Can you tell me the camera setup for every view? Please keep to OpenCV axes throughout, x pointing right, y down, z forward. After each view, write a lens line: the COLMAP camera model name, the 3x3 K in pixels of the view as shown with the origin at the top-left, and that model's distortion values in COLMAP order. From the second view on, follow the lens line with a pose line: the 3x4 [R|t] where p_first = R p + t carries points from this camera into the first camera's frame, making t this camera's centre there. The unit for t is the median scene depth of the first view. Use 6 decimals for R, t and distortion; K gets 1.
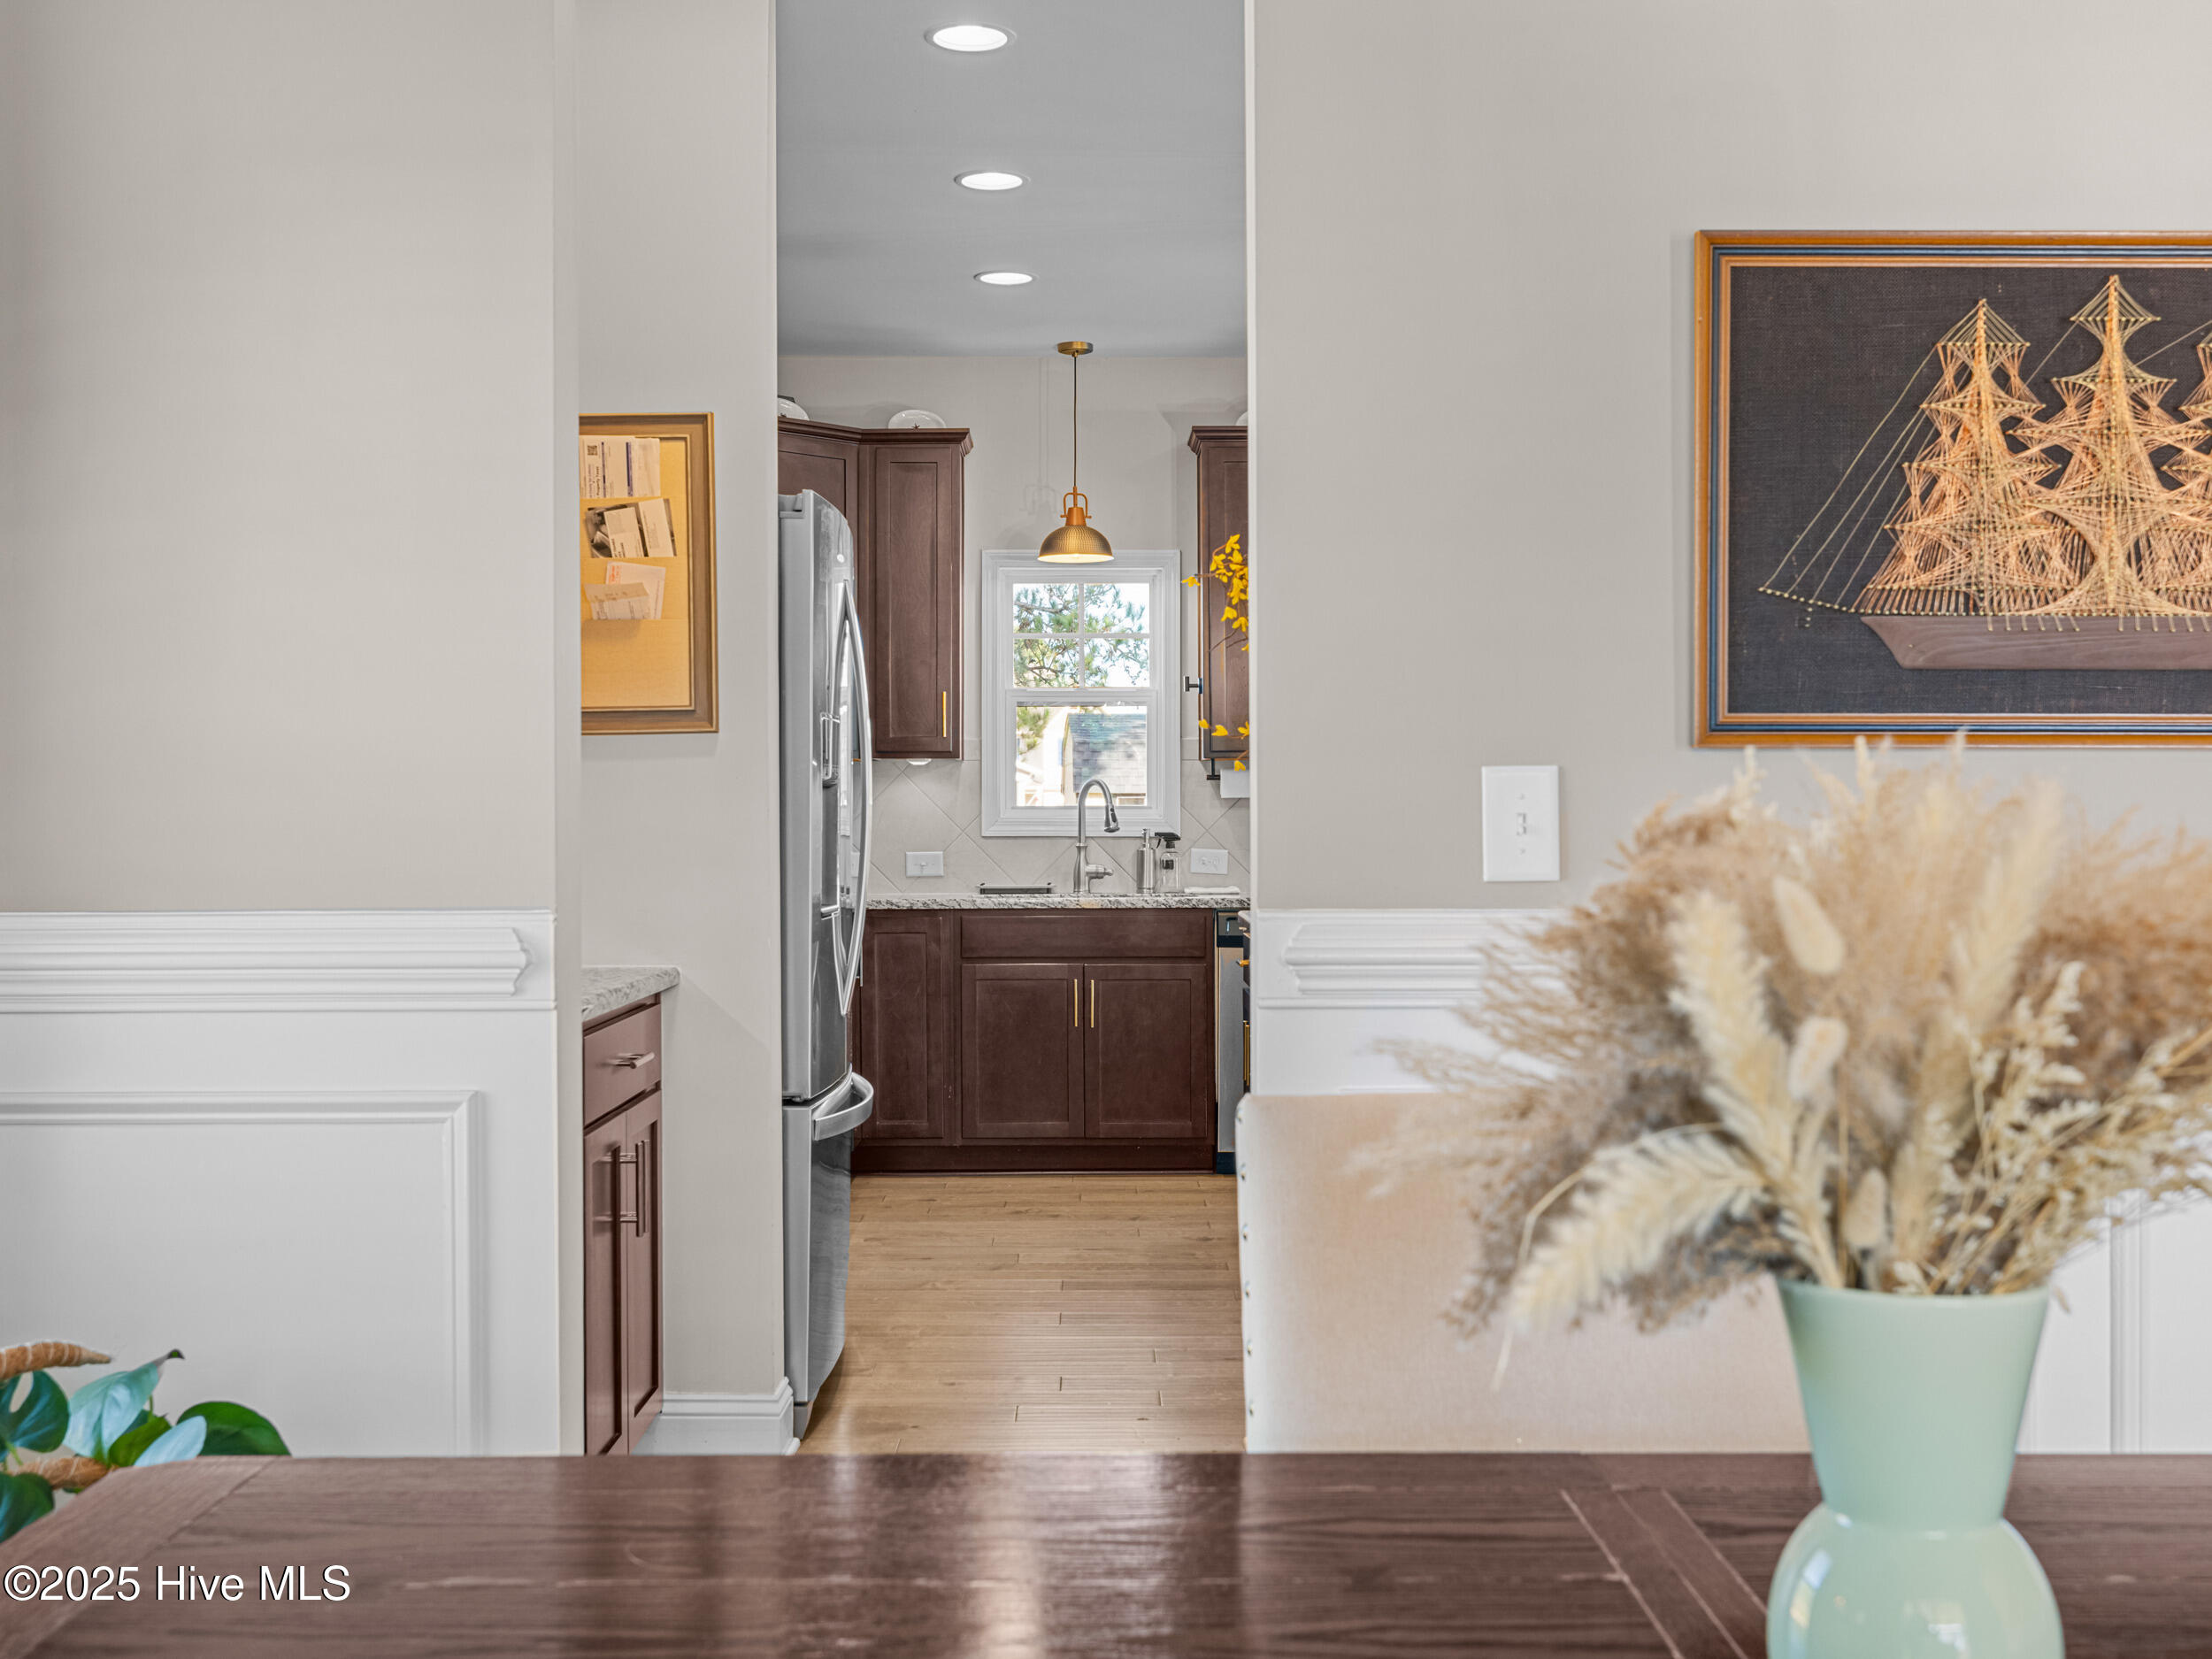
lens RADIAL K [[2357.9, 0, 1151.0], [0, 2357.9, 814.9], [0, 0, 1]] dist [0.003369, 0.000000]
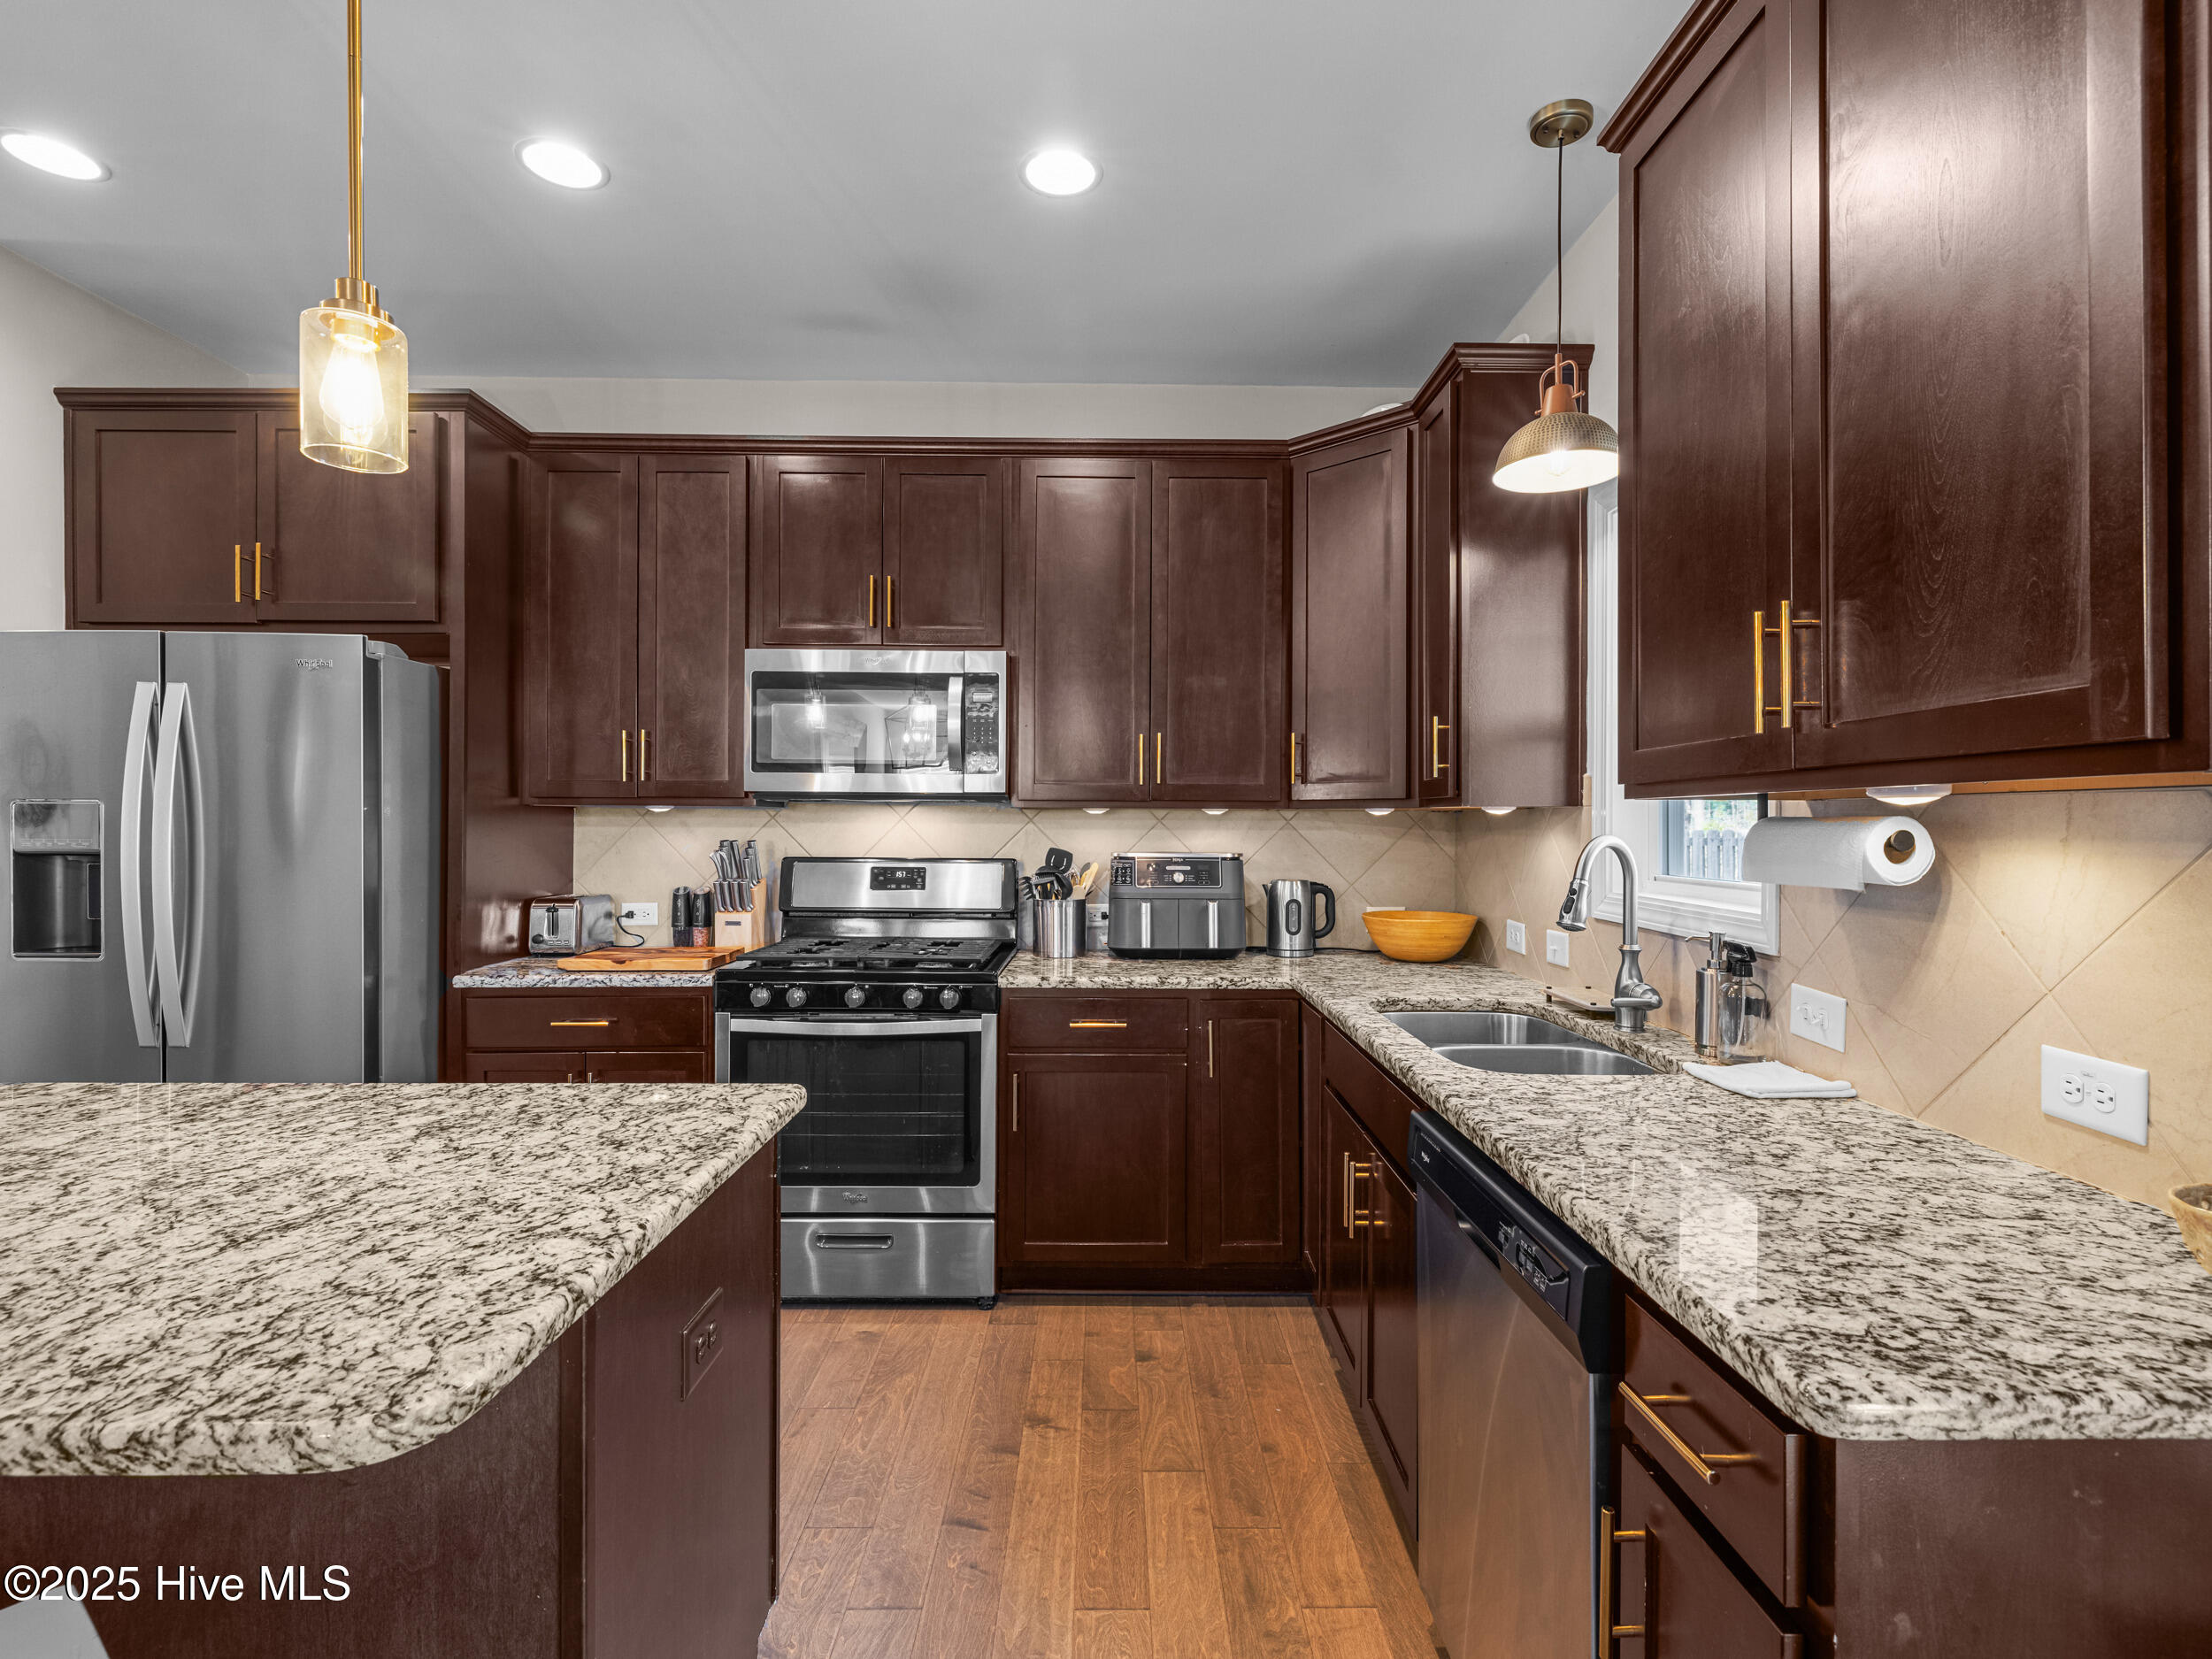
lens RADIAL K [[1042.8, 0, 1136.7], [0, 1042.8, 826.6], [0, 0, 1]] dist [0.000973, -0.000223]
pose [[0.017025, 0.006842, -0.999832, 0.744869], [-0.000203, 0.999977, 0.006839, -0.062658], [0.999855, 0.000087, 0.017026, 2.801938]]
